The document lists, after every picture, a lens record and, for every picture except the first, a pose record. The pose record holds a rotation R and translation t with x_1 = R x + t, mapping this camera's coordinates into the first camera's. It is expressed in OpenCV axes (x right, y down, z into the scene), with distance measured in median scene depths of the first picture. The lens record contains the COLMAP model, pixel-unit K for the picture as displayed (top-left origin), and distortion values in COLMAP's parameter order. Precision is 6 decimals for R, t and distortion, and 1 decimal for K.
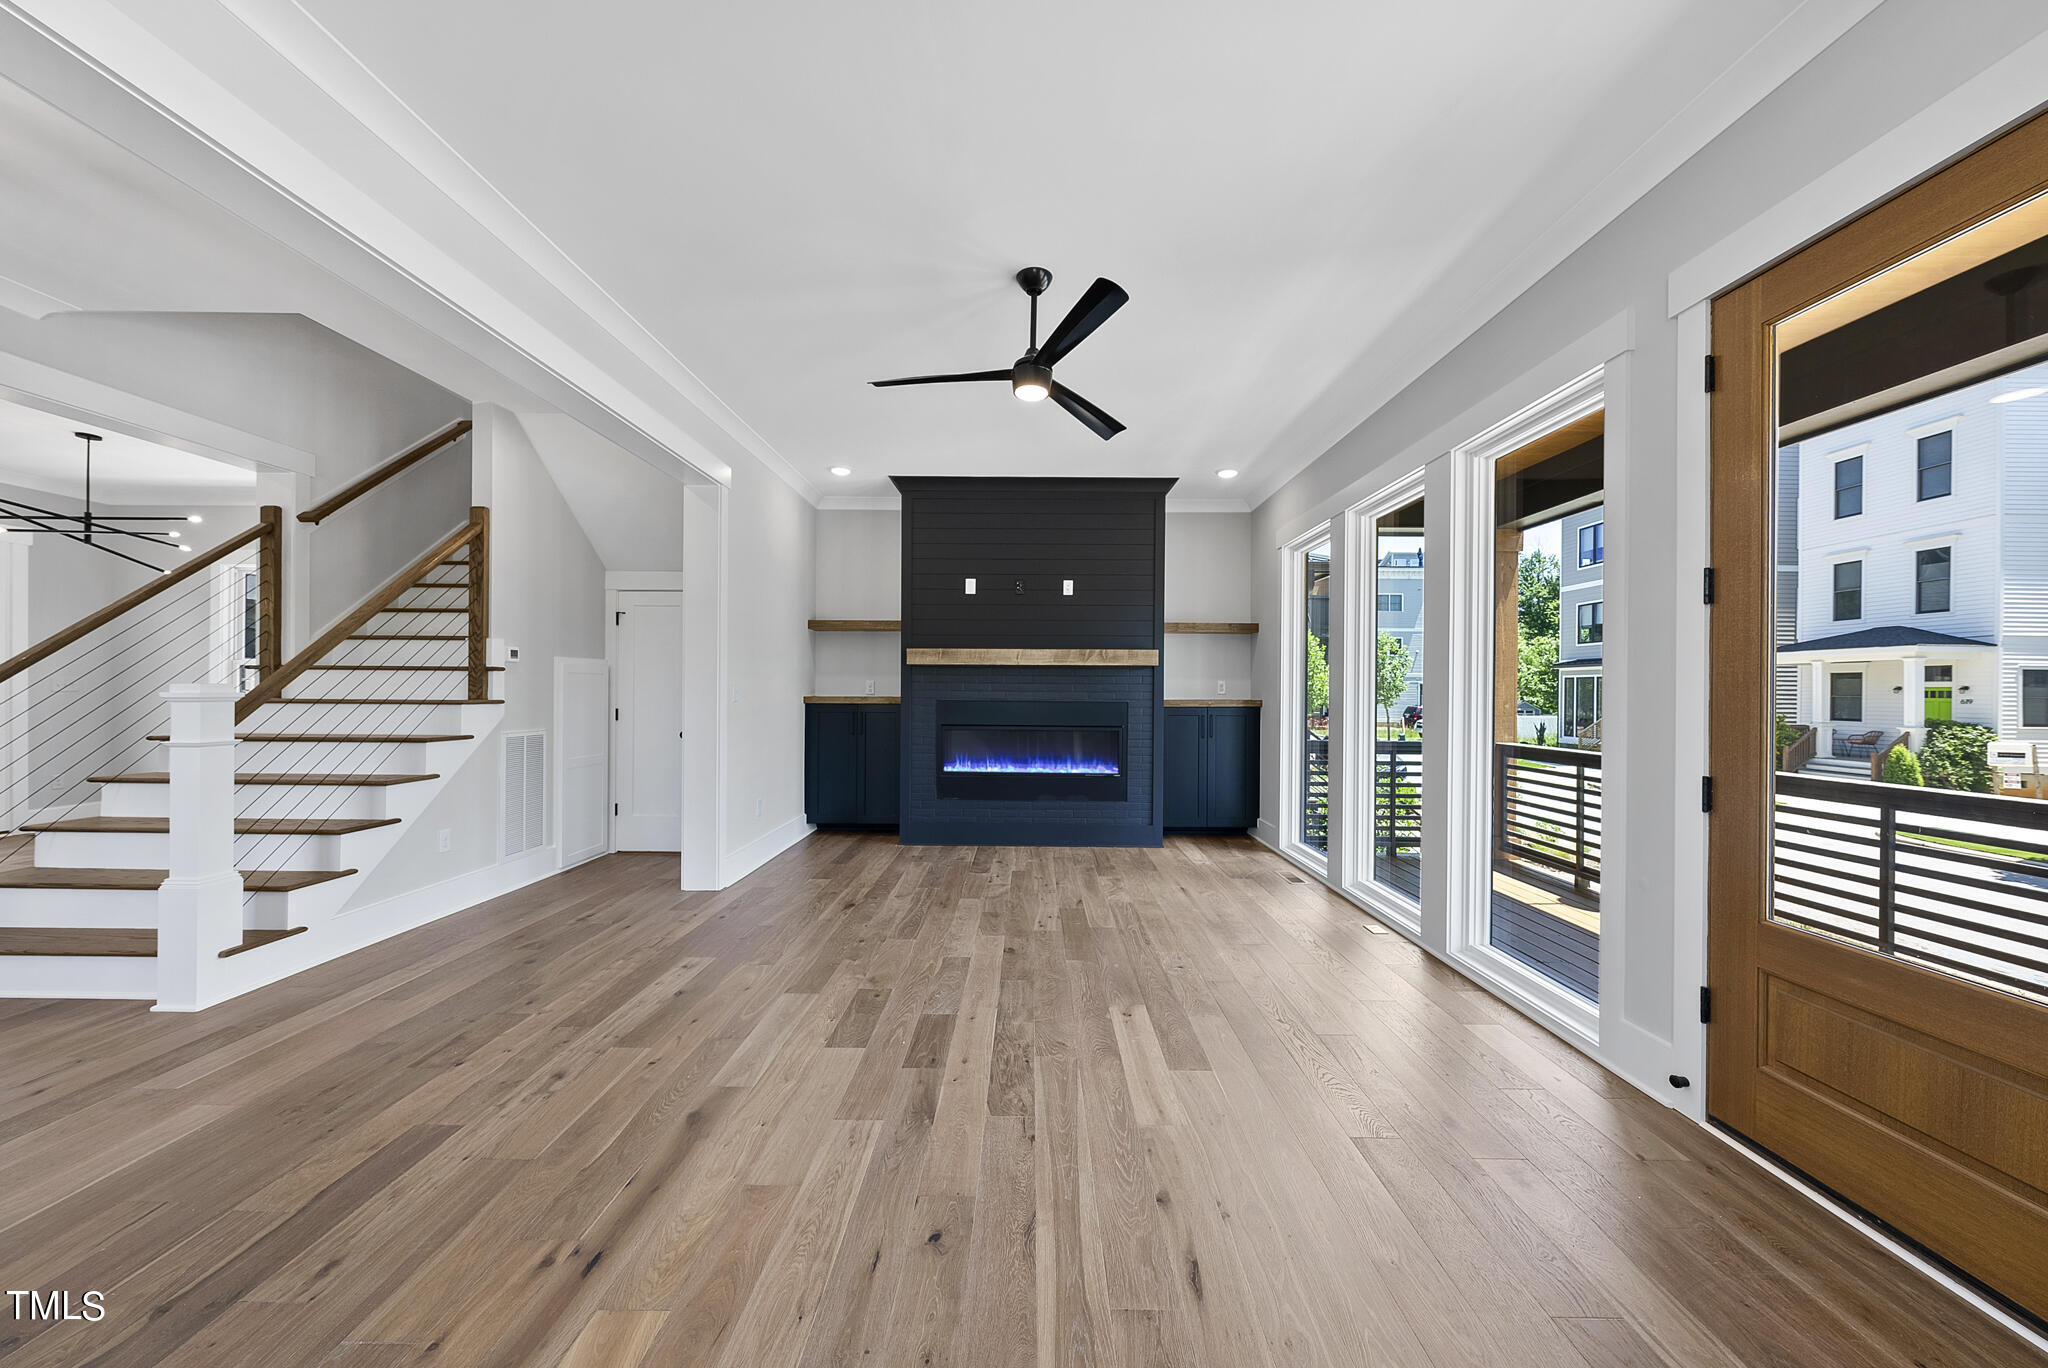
lens RADIAL K [[698.1, 0, 1022.5], [0, 698.1, 688.5], [0, 0, 1]] dist [-0.000183, 0.000190]
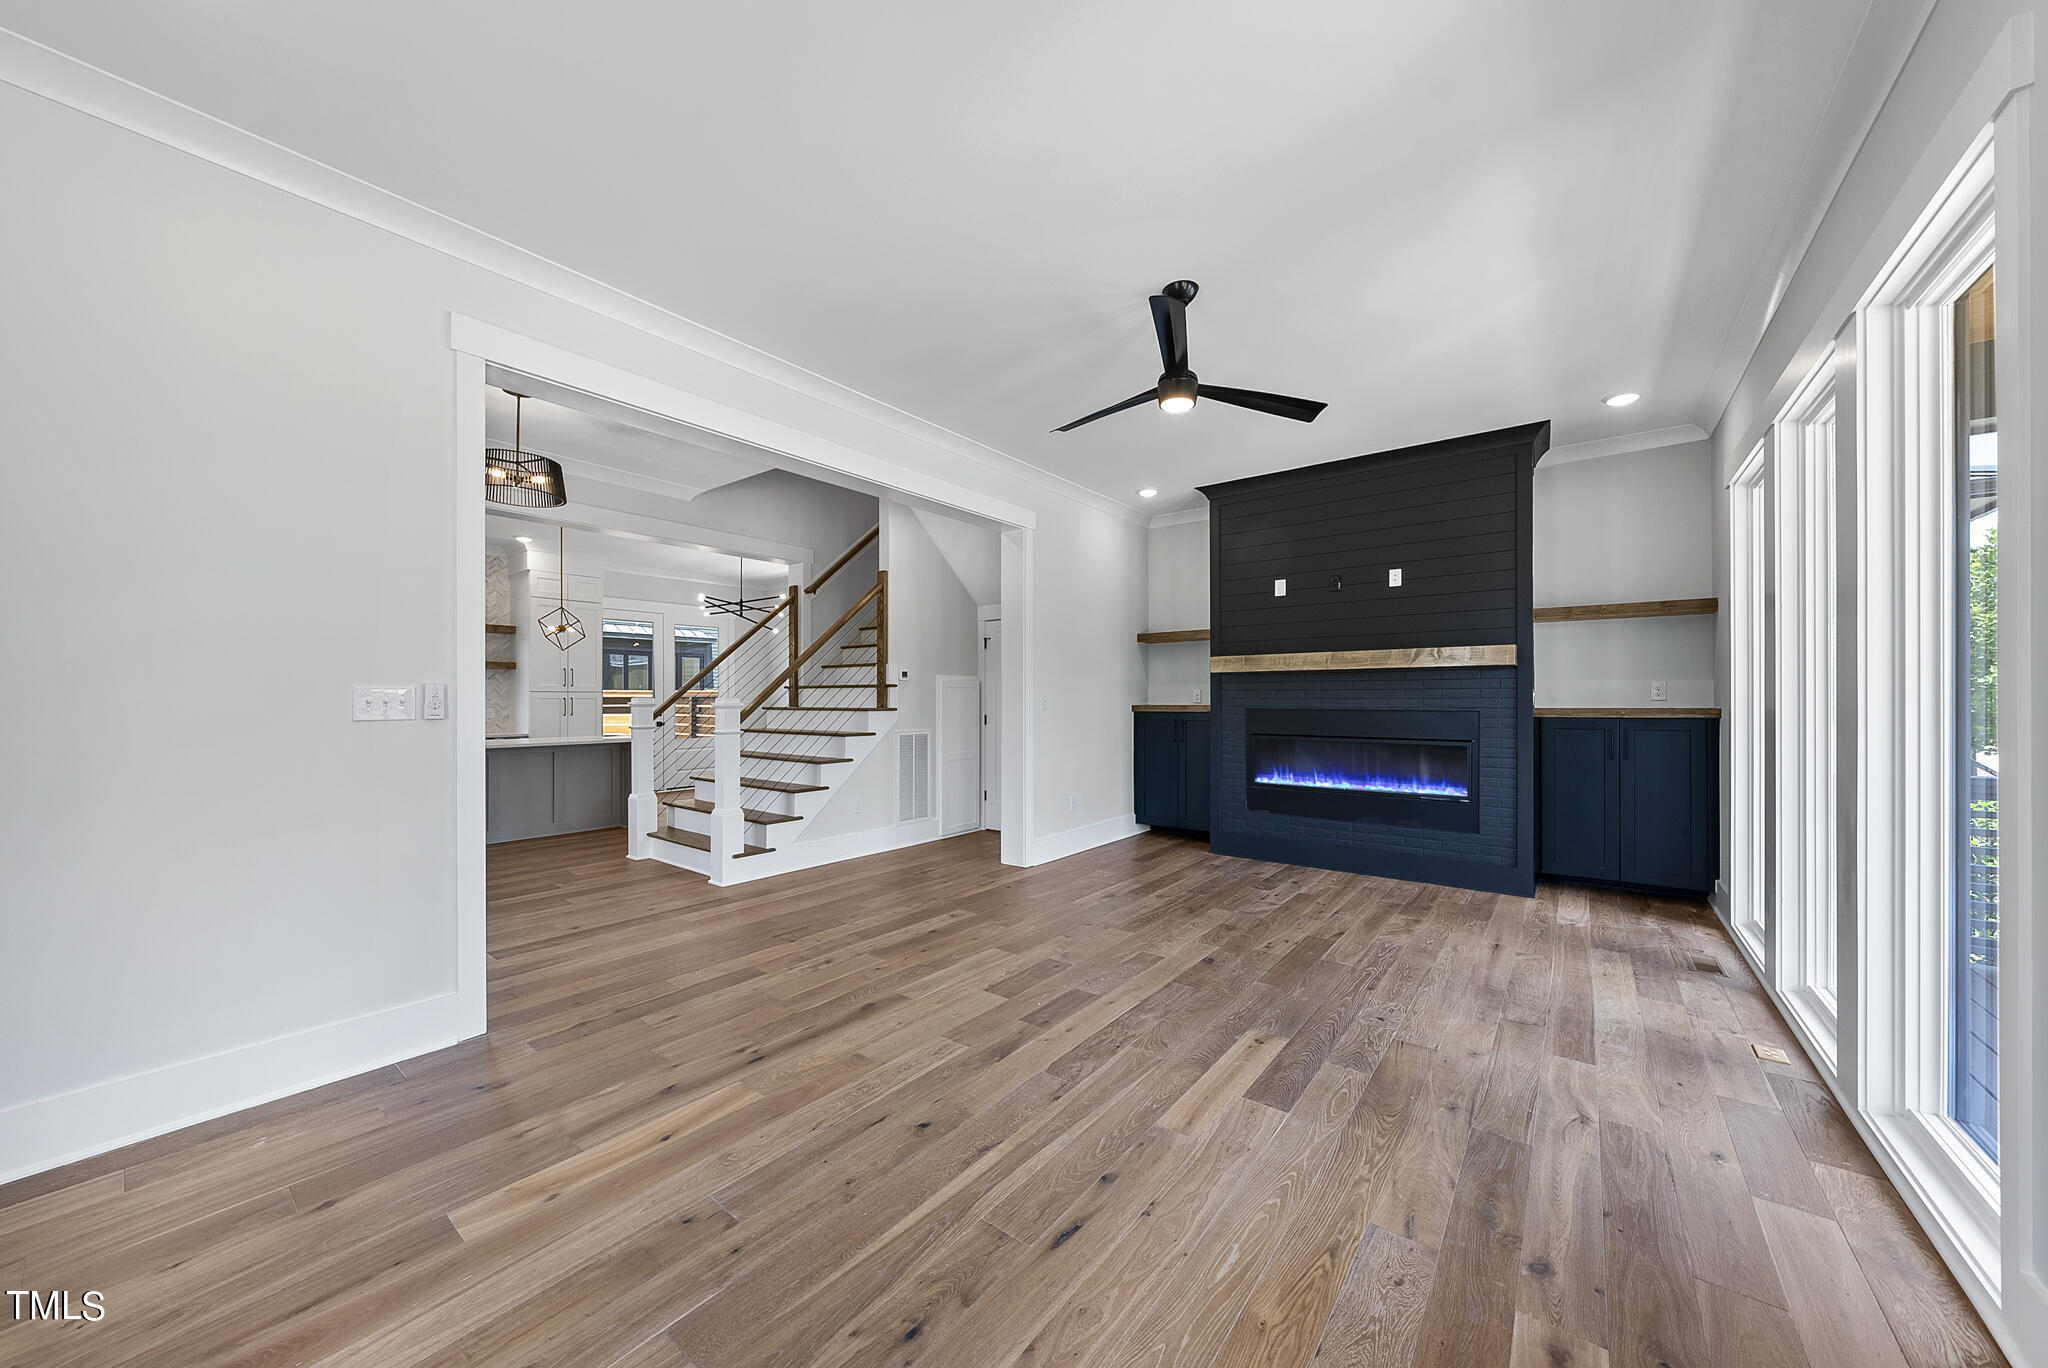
lens RADIAL K [[714.0, 0, 1016.7], [0, 714.0, 690.4], [0, 0, 1]] dist [-0.000751, -0.000196]
pose [[0.792381, -0.015050, -0.609841, 0.306513], [0.008755, 0.999873, -0.013299, 0.002733], [0.609964, 0.005198, 0.792412, 0.023304]]
